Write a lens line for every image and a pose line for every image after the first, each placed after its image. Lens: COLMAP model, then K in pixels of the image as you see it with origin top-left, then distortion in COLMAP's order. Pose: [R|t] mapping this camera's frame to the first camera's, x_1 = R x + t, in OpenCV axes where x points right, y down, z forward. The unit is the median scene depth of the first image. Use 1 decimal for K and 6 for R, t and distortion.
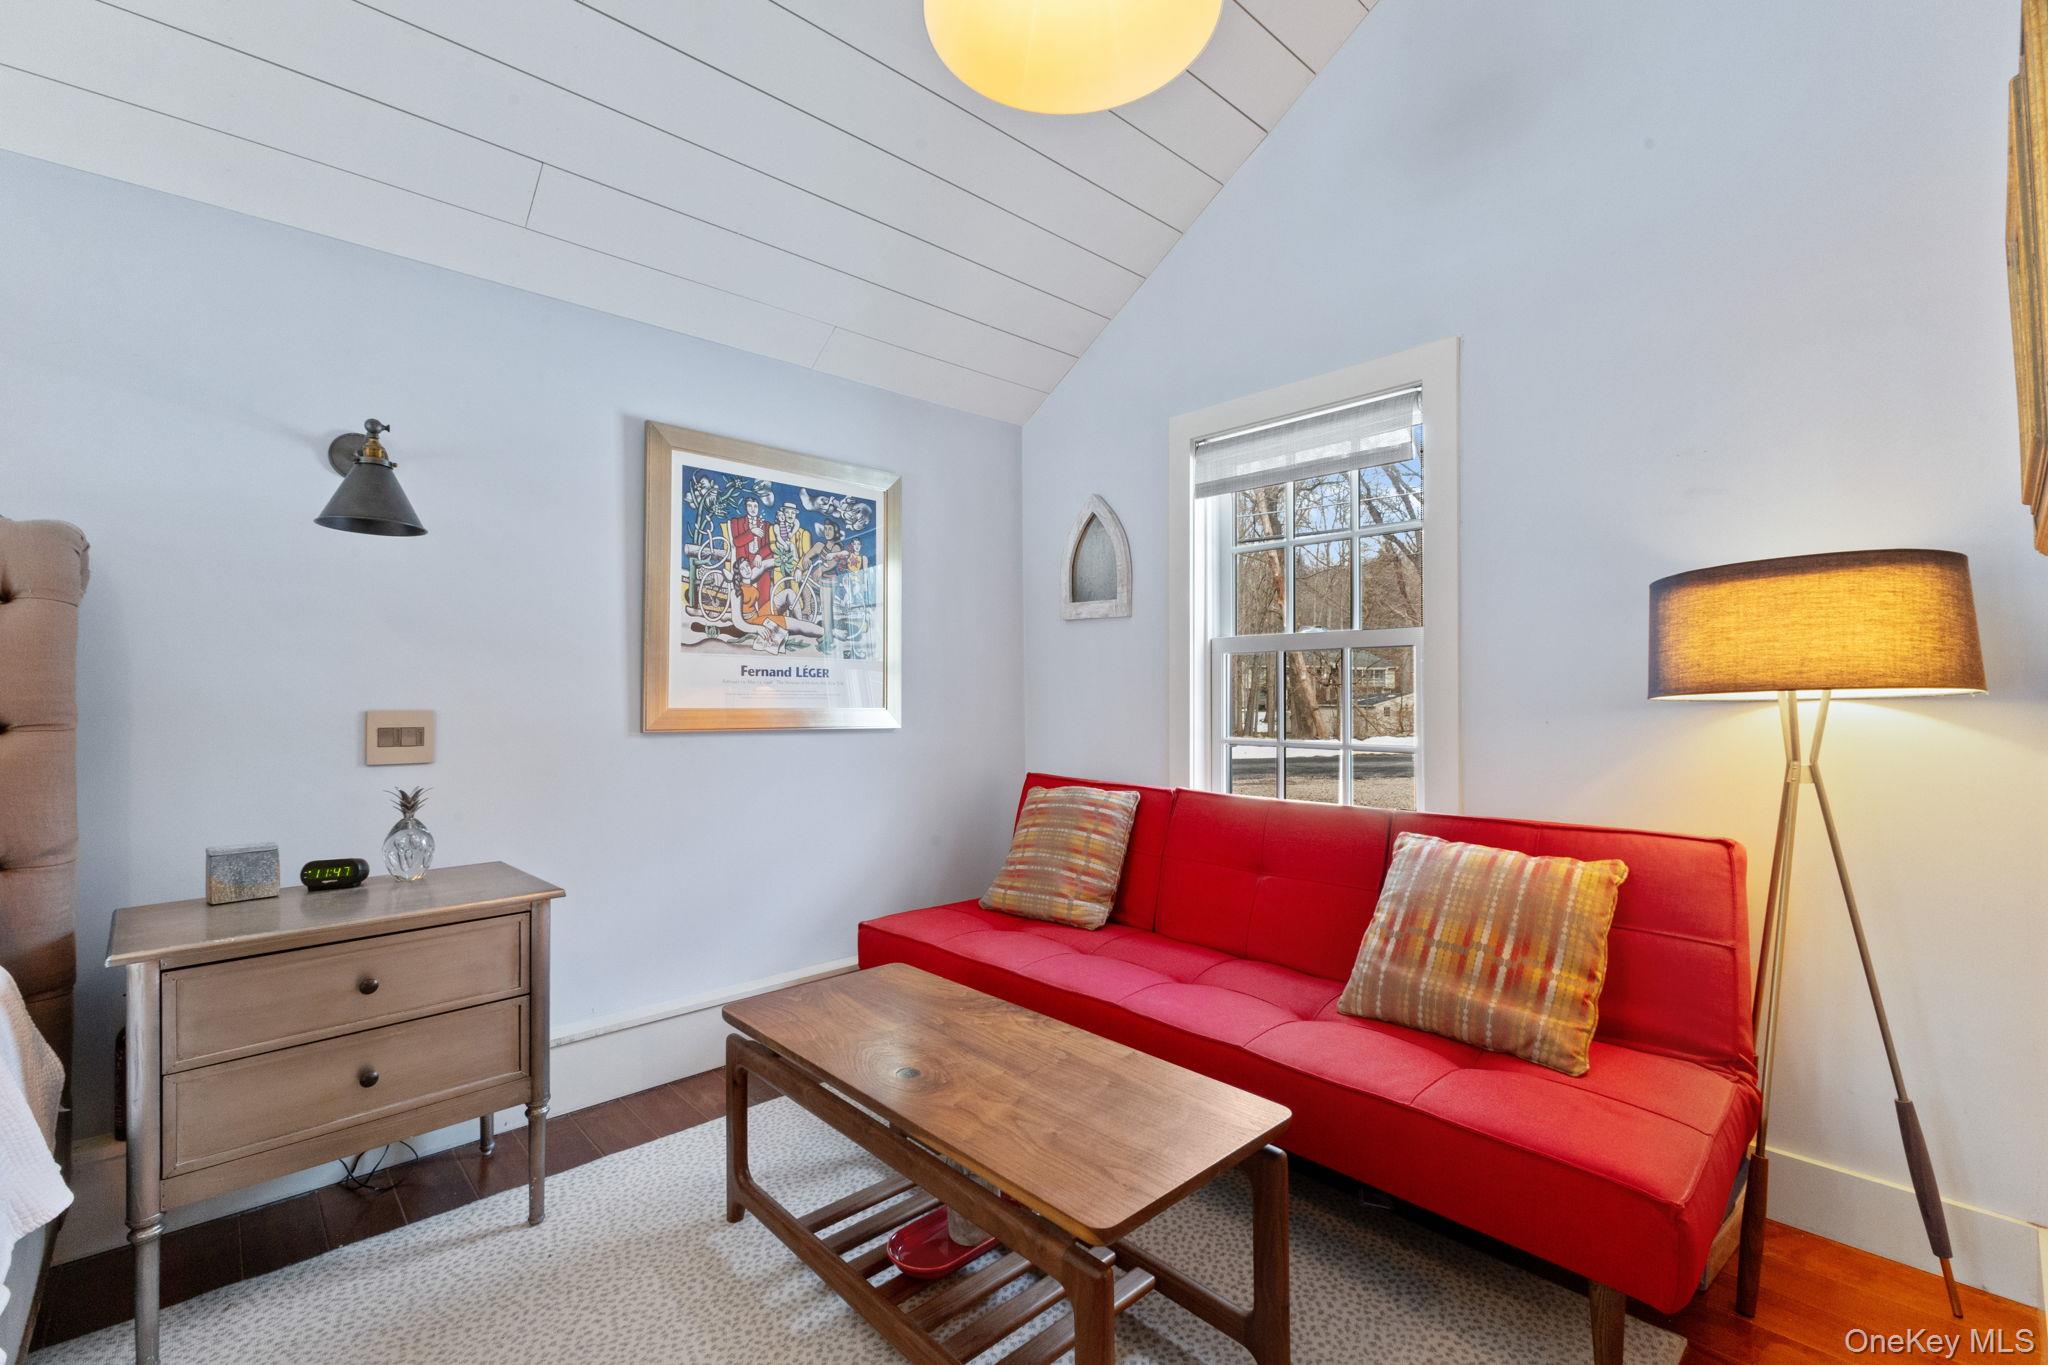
lens RADIAL K [[884.1, 0, 1024.0], [0, 884.1, 682.5], [0, 0, 1]] dist [0.017964, -0.005769]
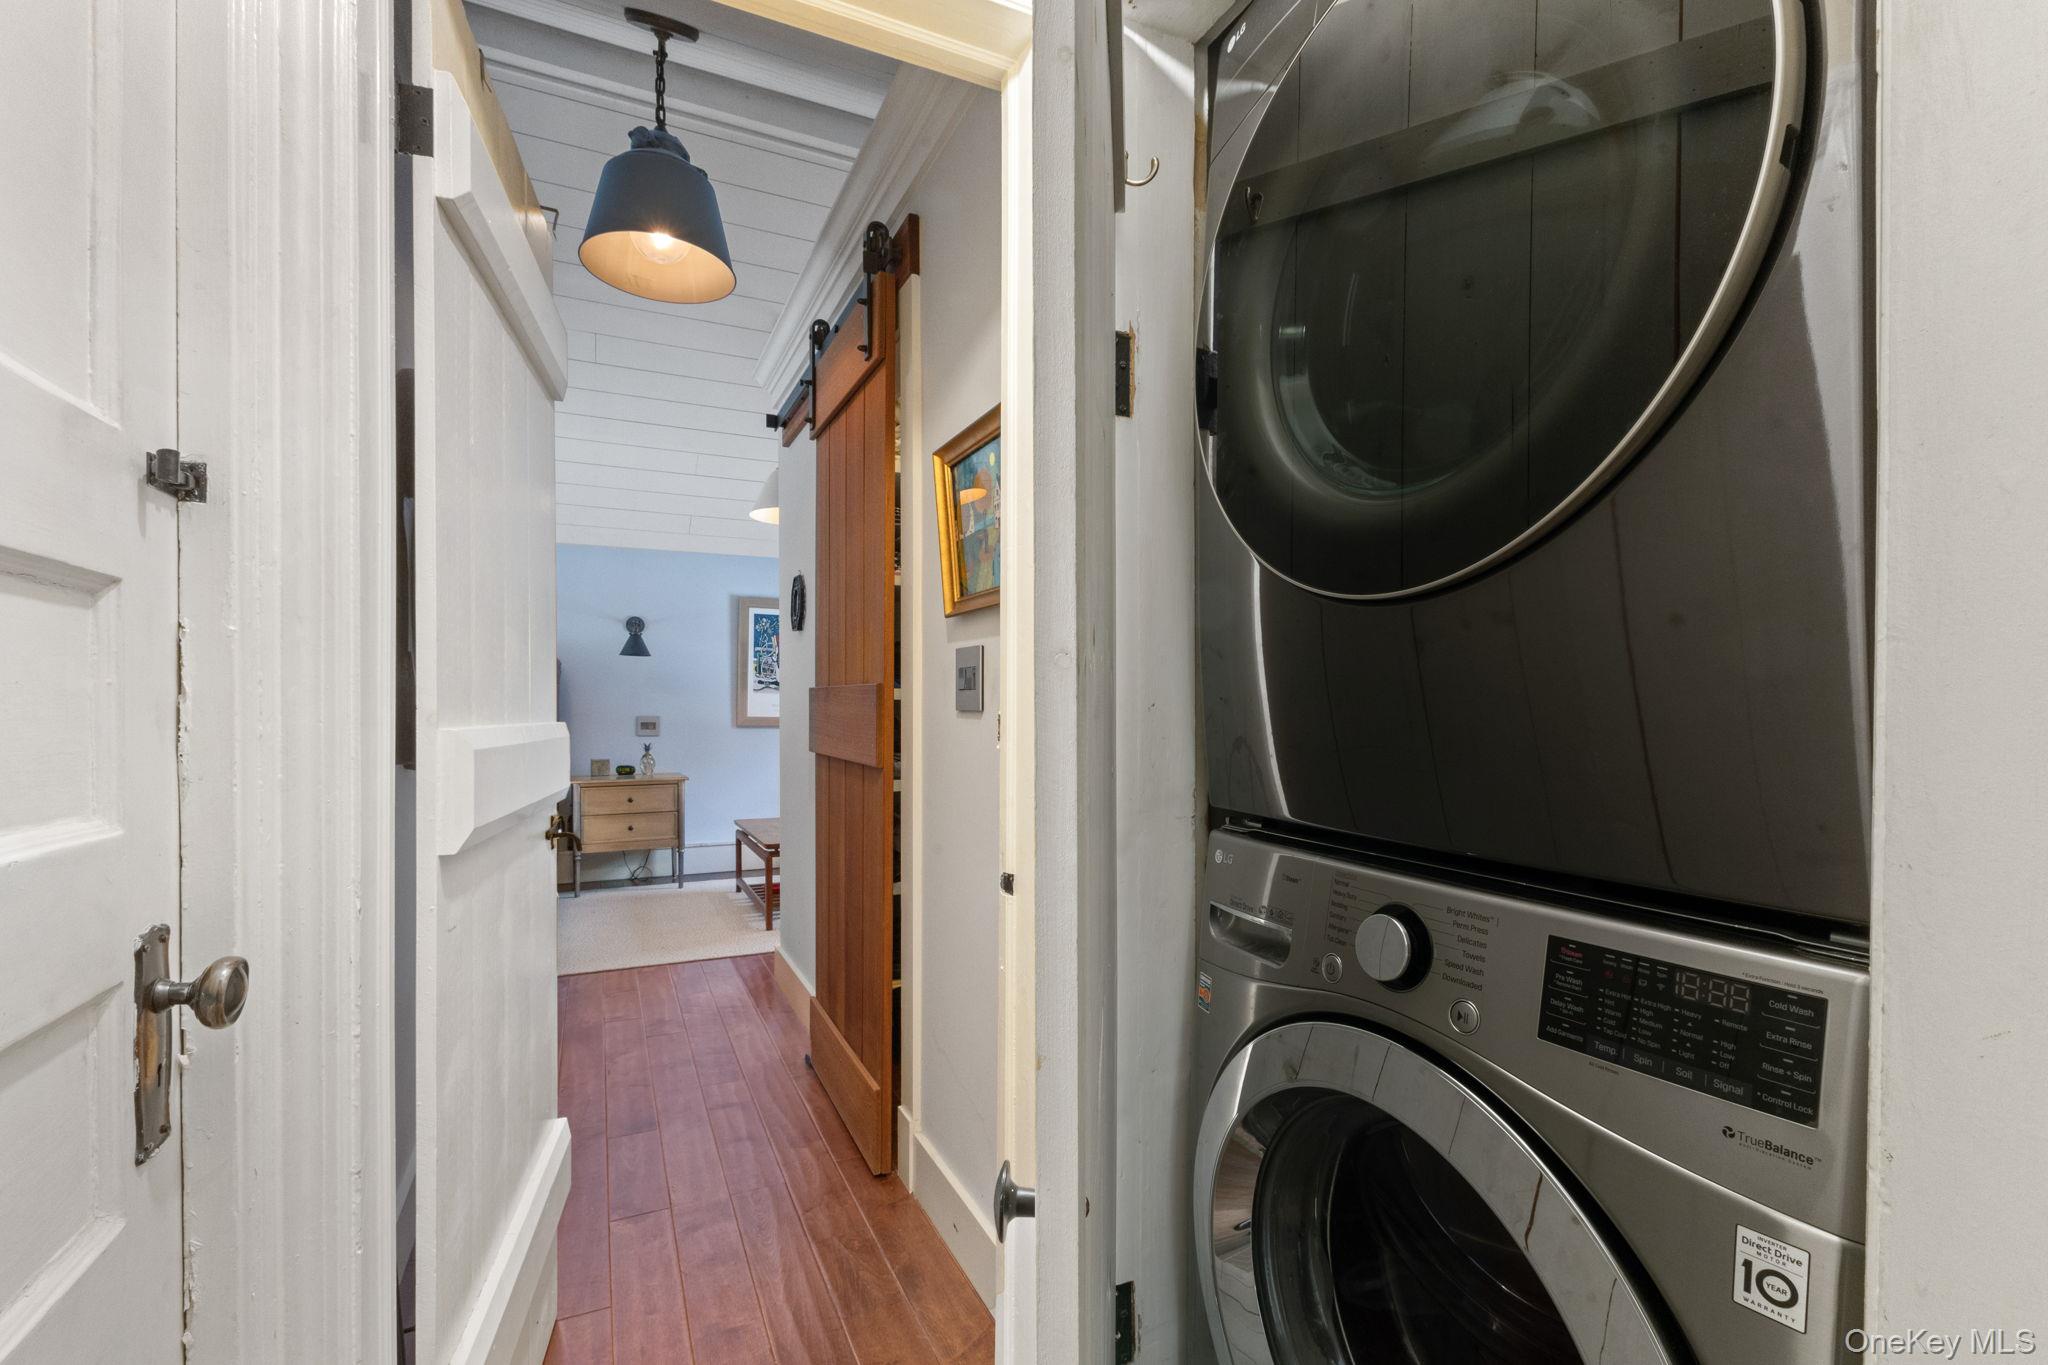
lens RADIAL K [[888.9, 0, 1021.6], [0, 888.9, 699.9], [0, 0, 1]] dist [0.008311, -0.000378]
pose [[0.954314, 0.002614, -0.298794, 1.076412], [0.000725, 0.999939, 0.011063, -0.043512], [0.298805, -0.010774, 0.954253, -1.128024]]
